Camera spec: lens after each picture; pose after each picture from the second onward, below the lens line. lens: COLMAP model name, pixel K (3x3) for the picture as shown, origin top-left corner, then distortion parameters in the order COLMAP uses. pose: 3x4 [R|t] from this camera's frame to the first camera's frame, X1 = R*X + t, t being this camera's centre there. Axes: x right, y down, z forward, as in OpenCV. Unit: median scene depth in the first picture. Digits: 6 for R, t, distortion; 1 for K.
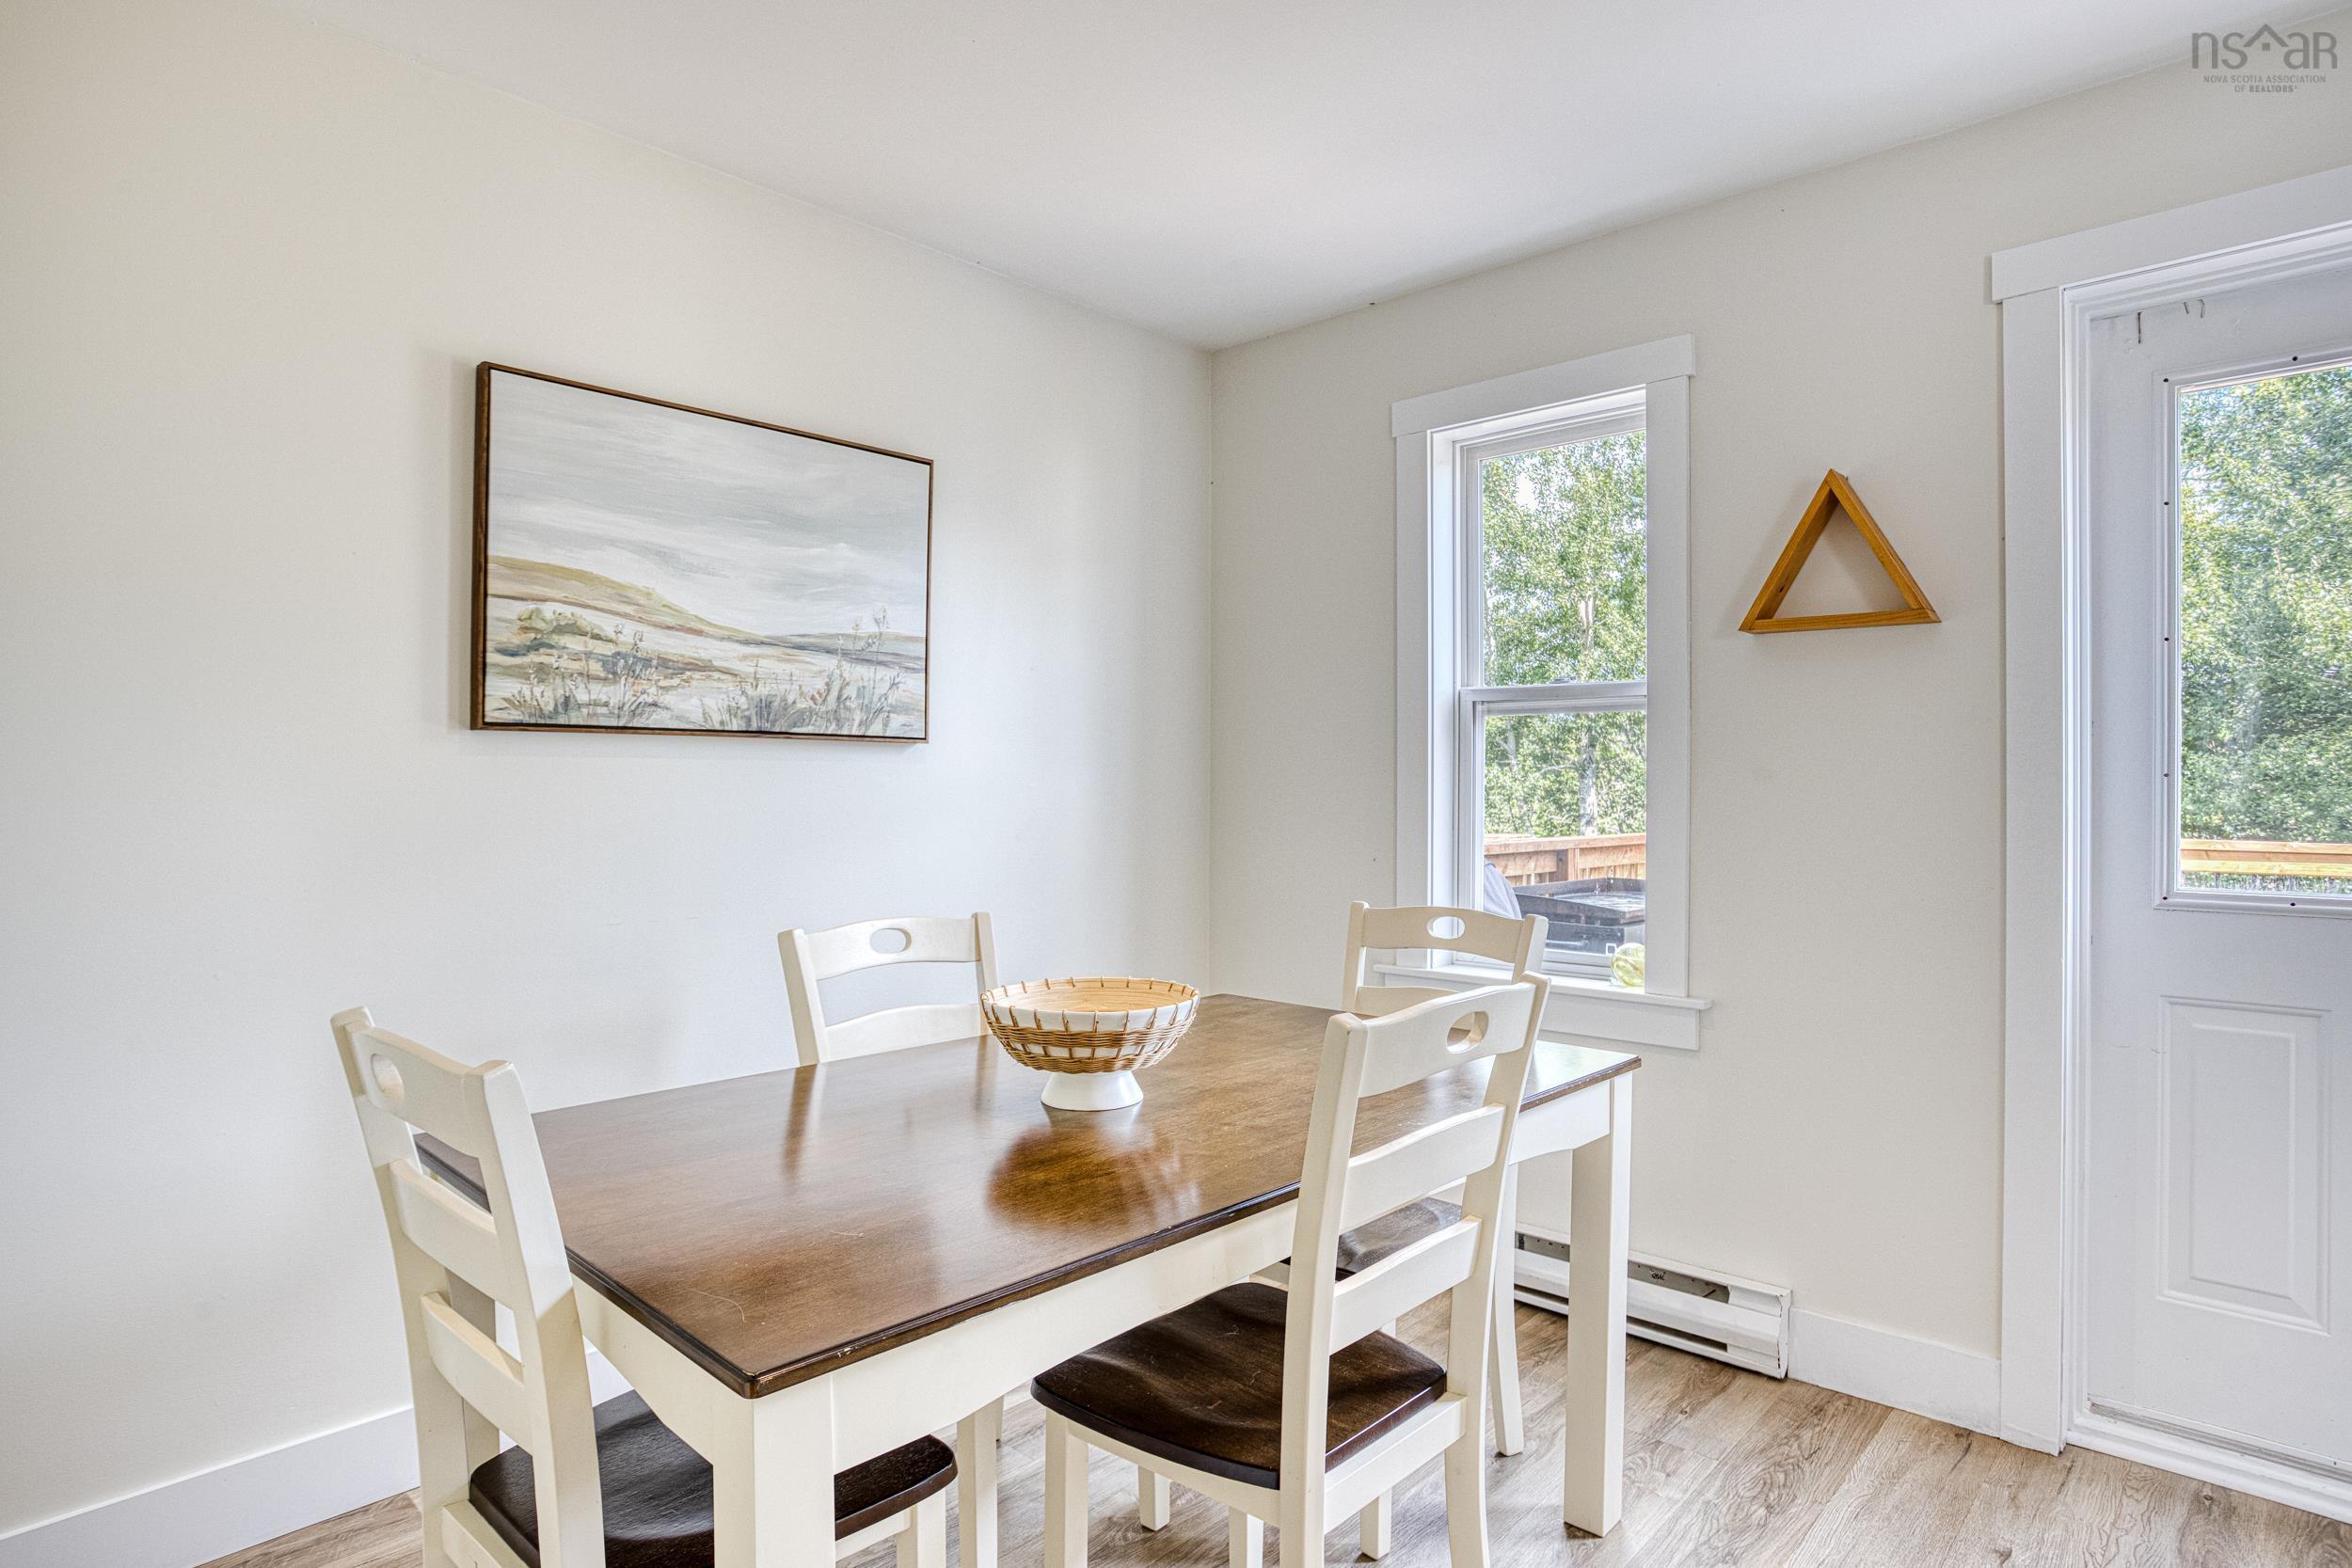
lens RADIAL K [[1277.1, 0, 1187.3], [0, 1277.1, 788.0], [0, 0, 1]] dist [-0.068818, 0.036960]
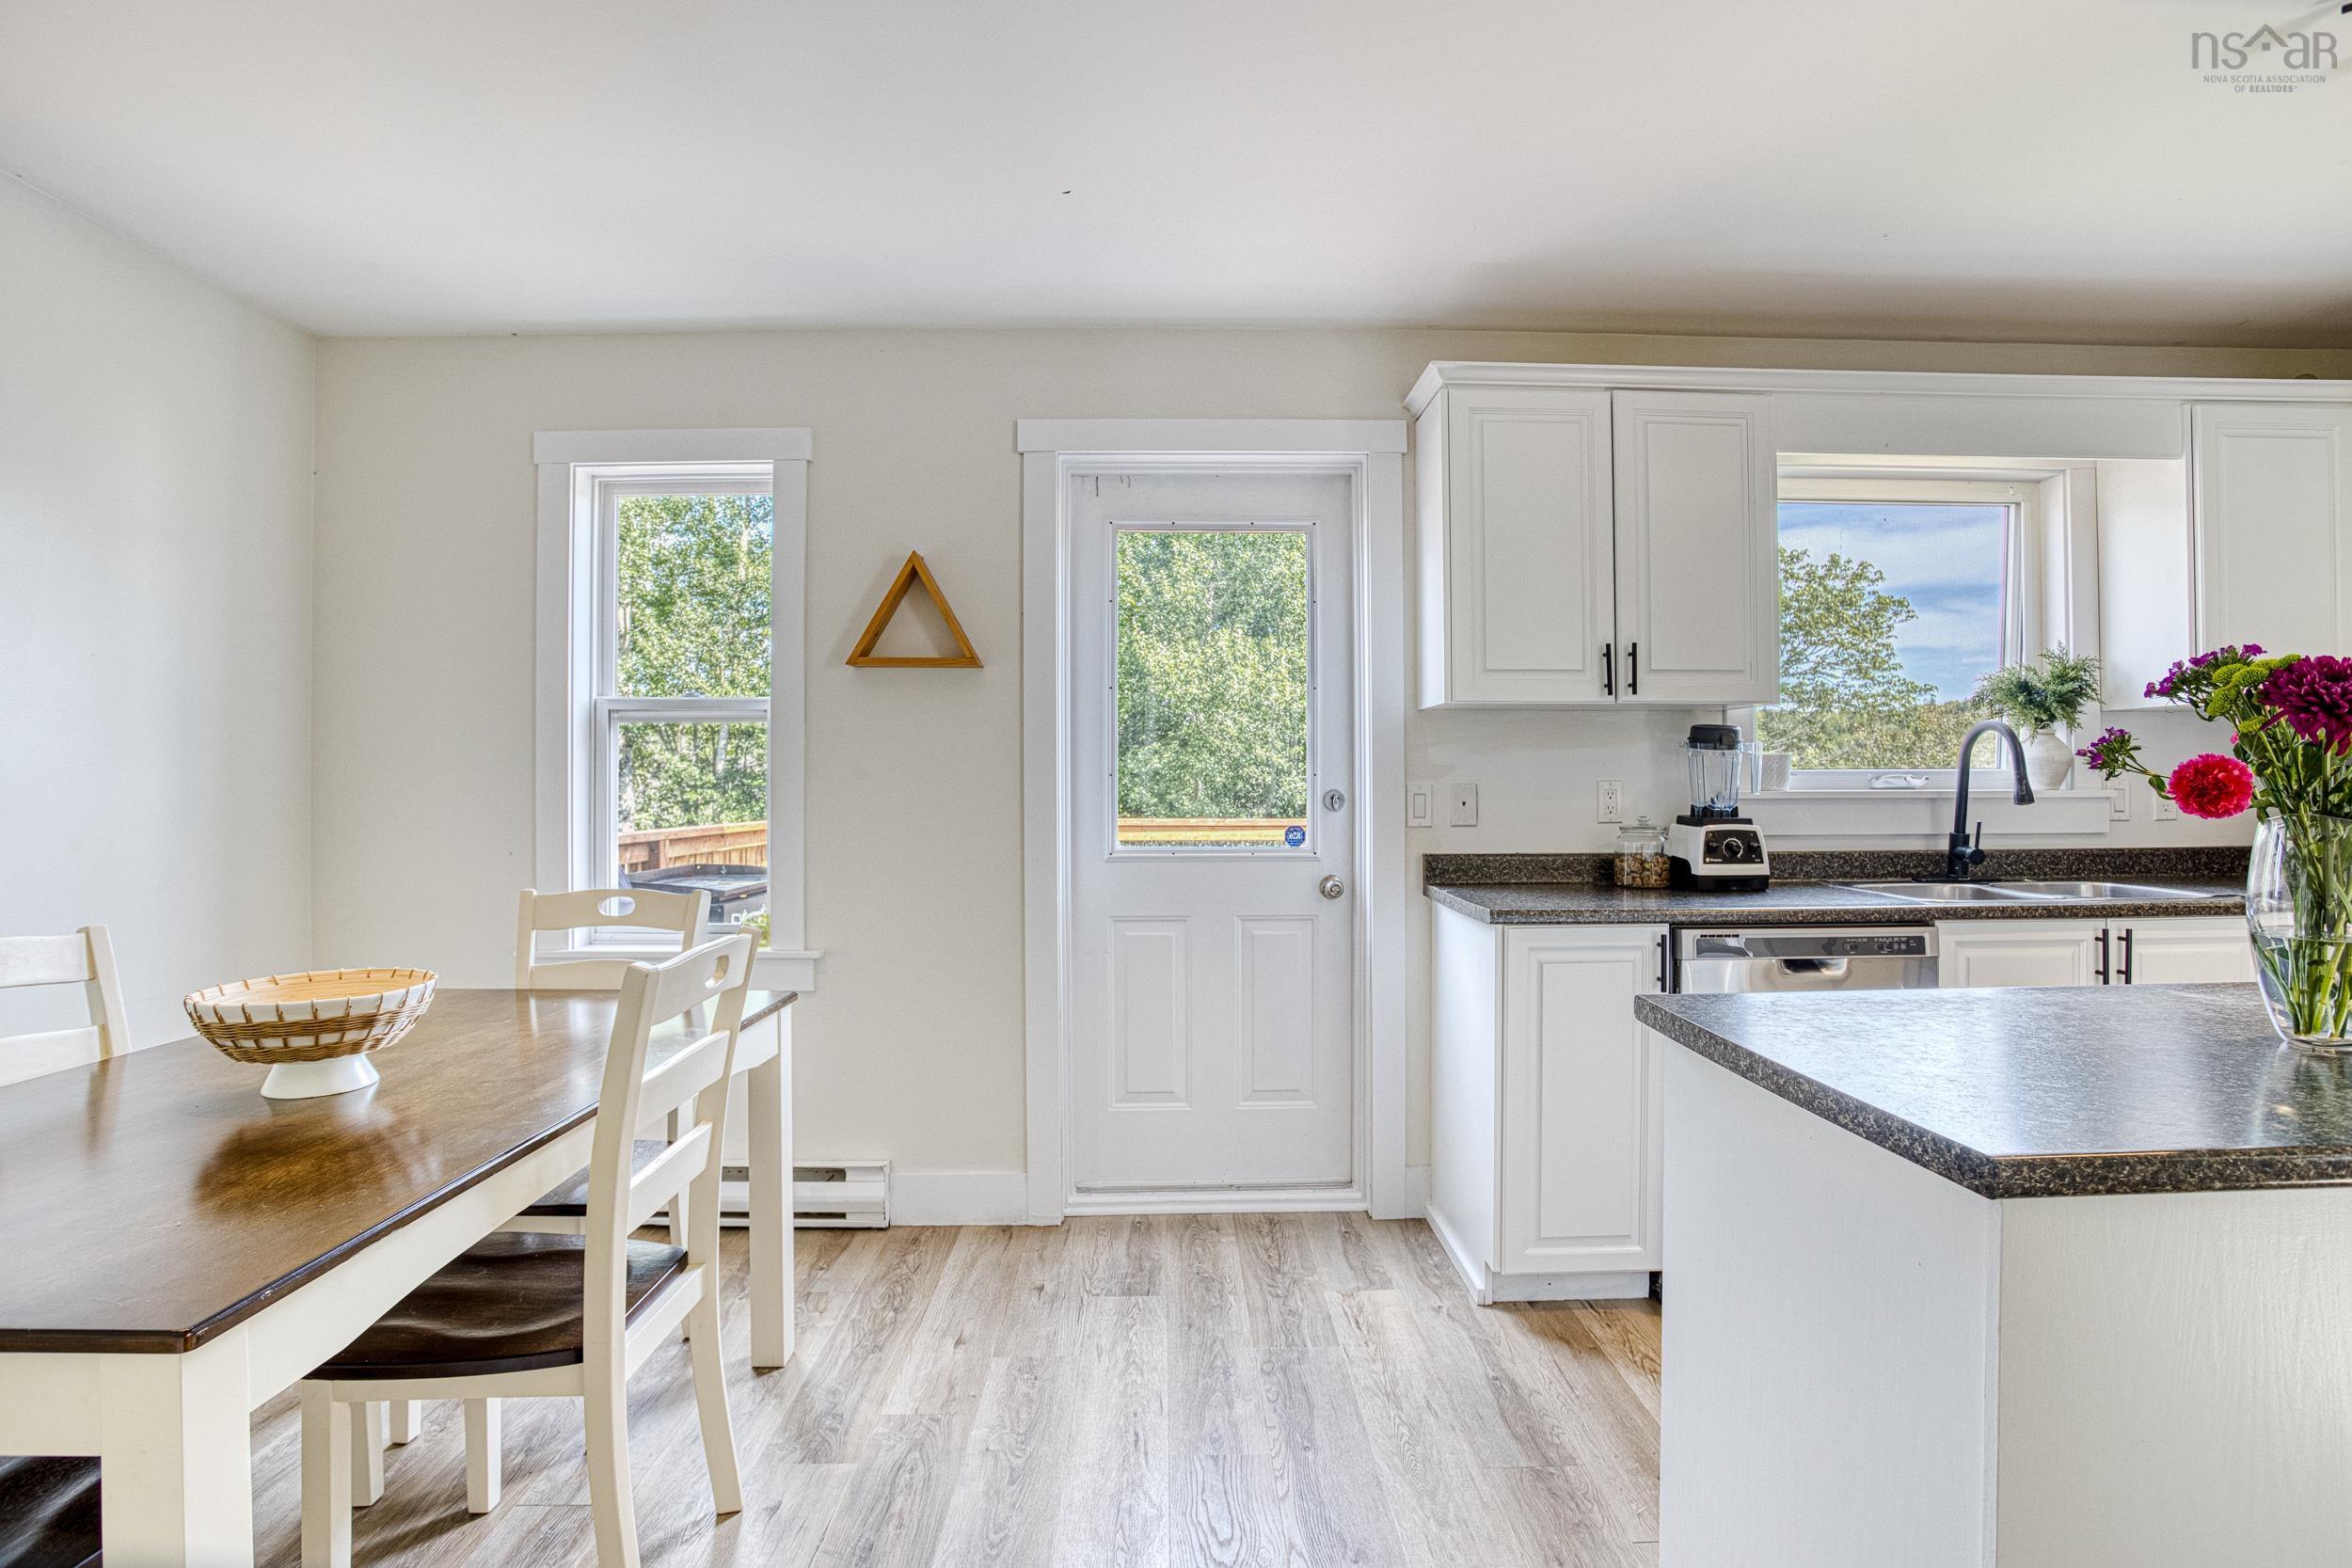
lens RADIAL K [[1169.8, 0, 1187.9], [0, 1169.8, 781.6], [0, 0, 1]] dist [-0.079955, 0.038787]
pose [[0.718472, -0.003181, 0.695548, -0.149613], [0.005537, 0.999984, -0.001146, 0.000048], [-0.695534, 0.004674, 0.718478, -0.113426]]
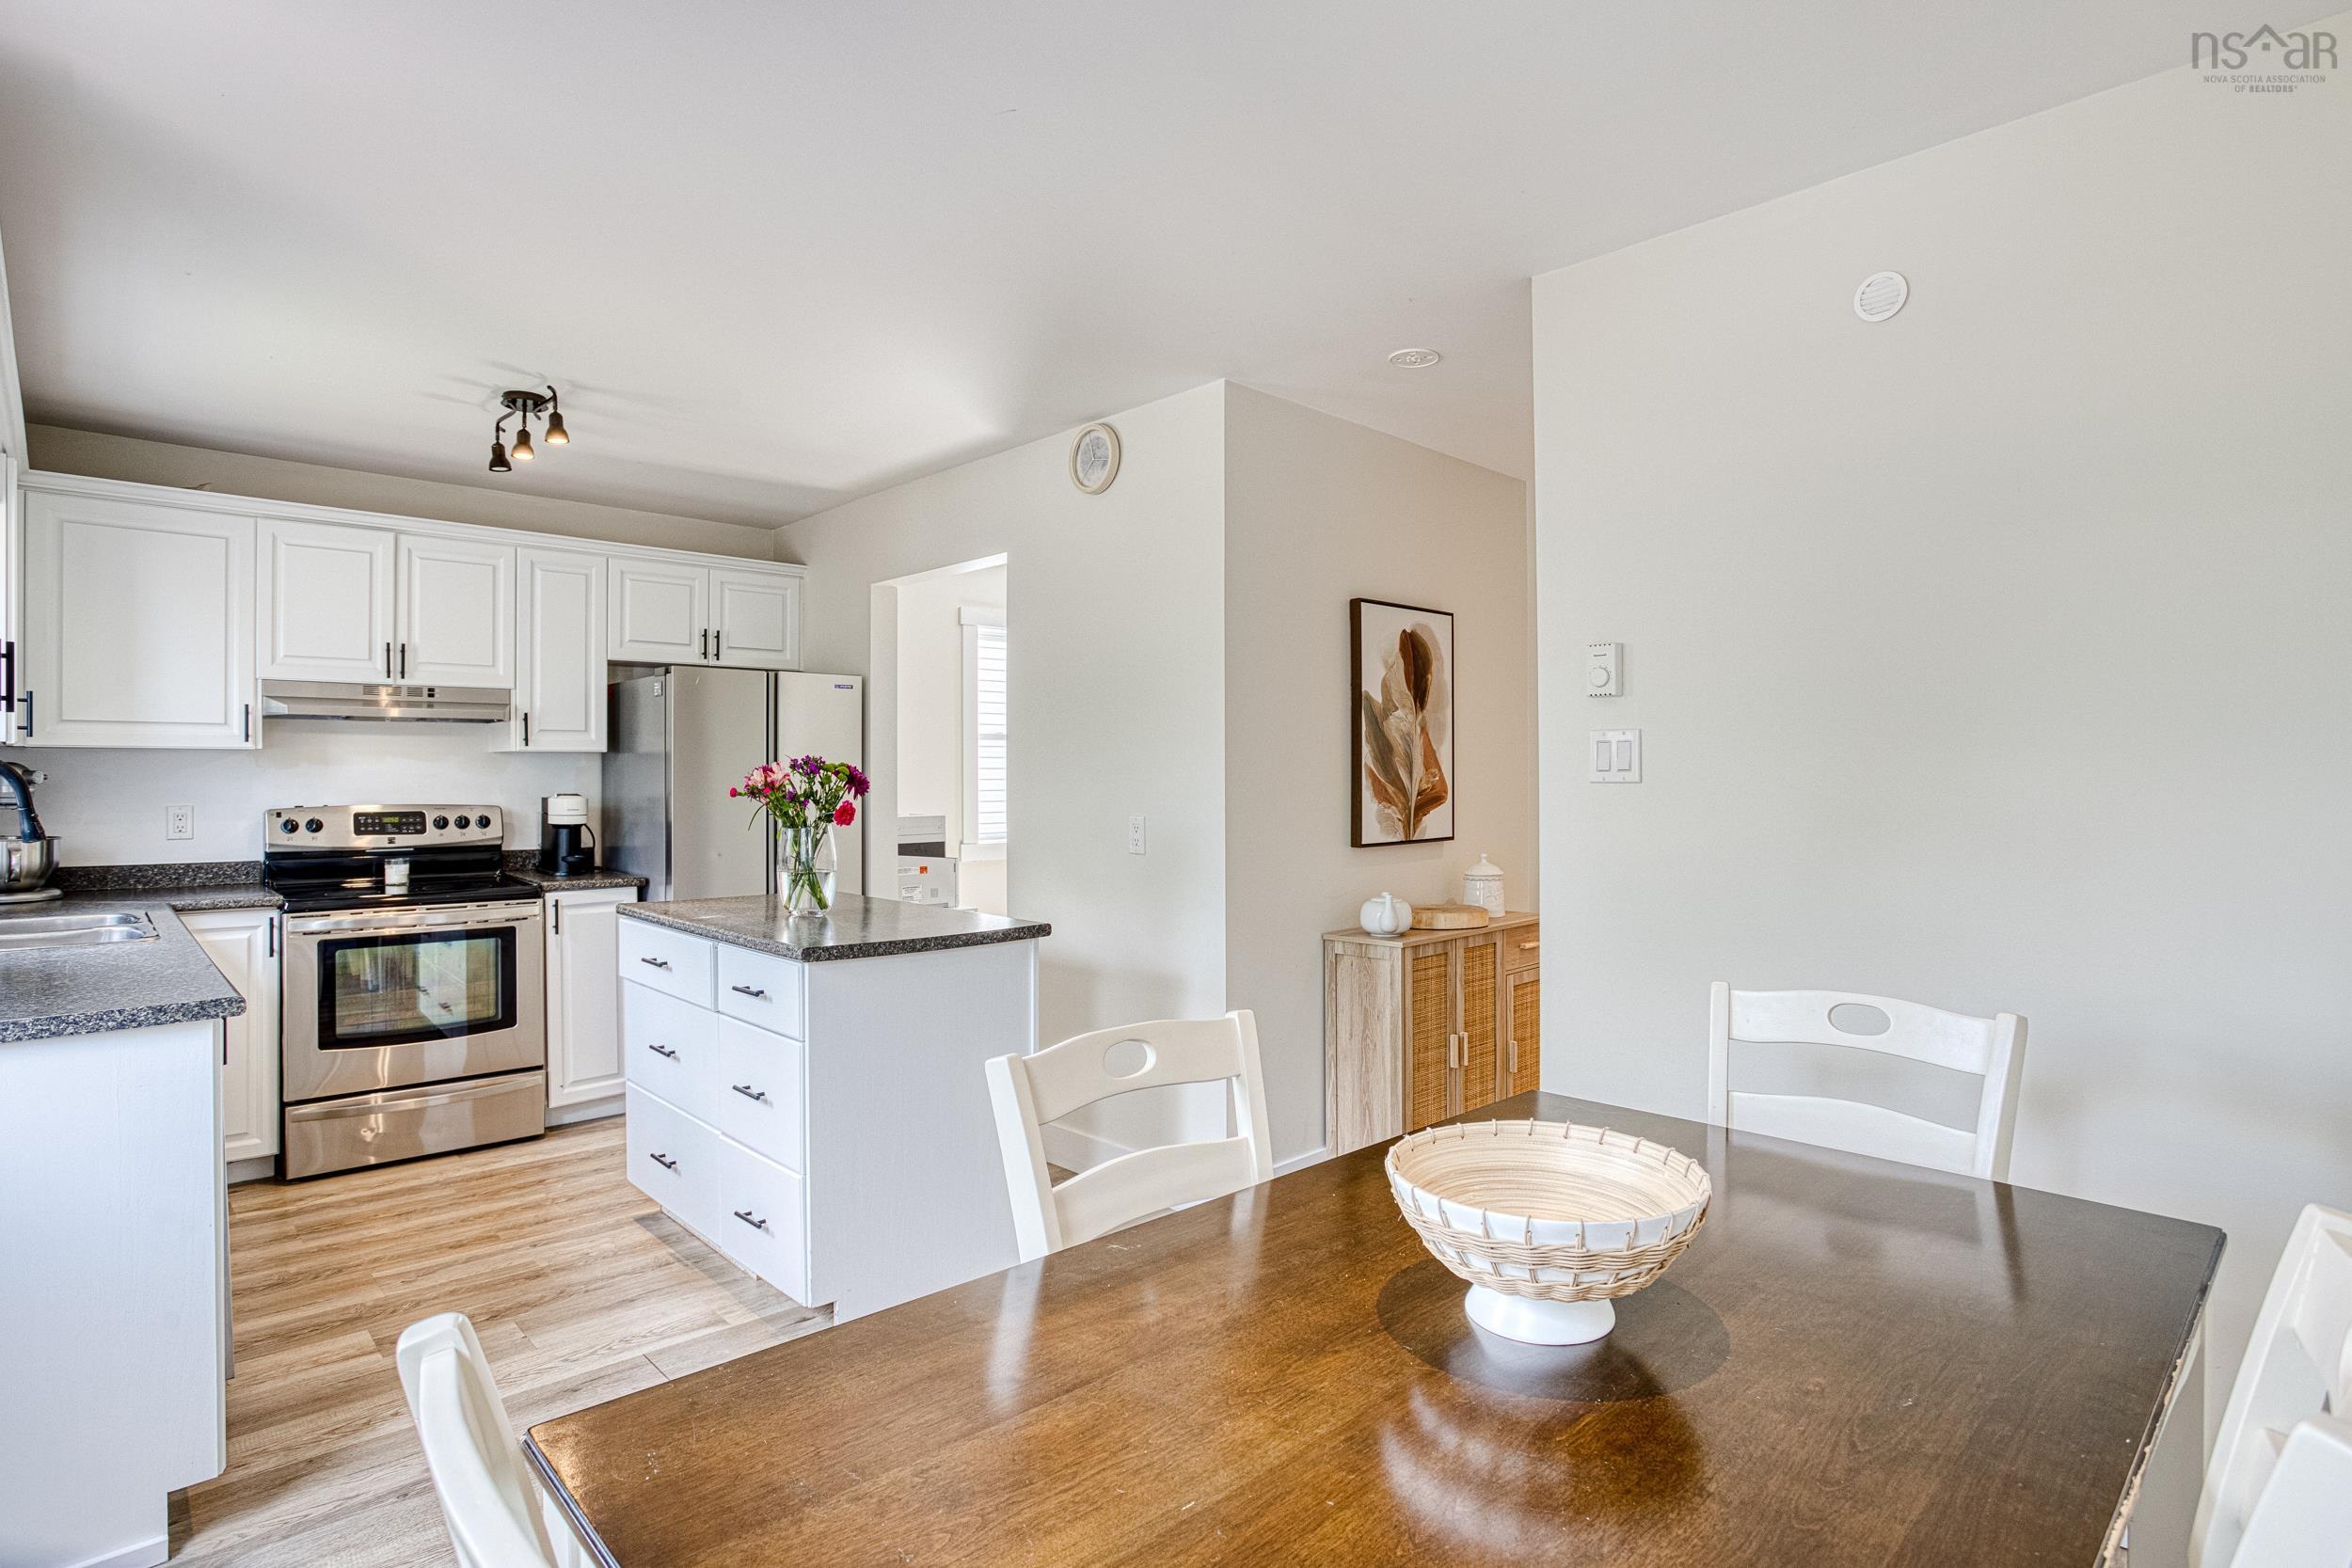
lens RADIAL K [[1203.5, 0, 1185.5], [0, 1203.5, 776.7], [0, 0, 1]] dist [-0.075525, 0.040163]
pose [[-0.998343, 0.001624, 0.057512, 0.058660], [0.001766, 0.999996, 0.002412, -0.039410], [-0.057508, 0.002510, -0.998342, 1.203110]]
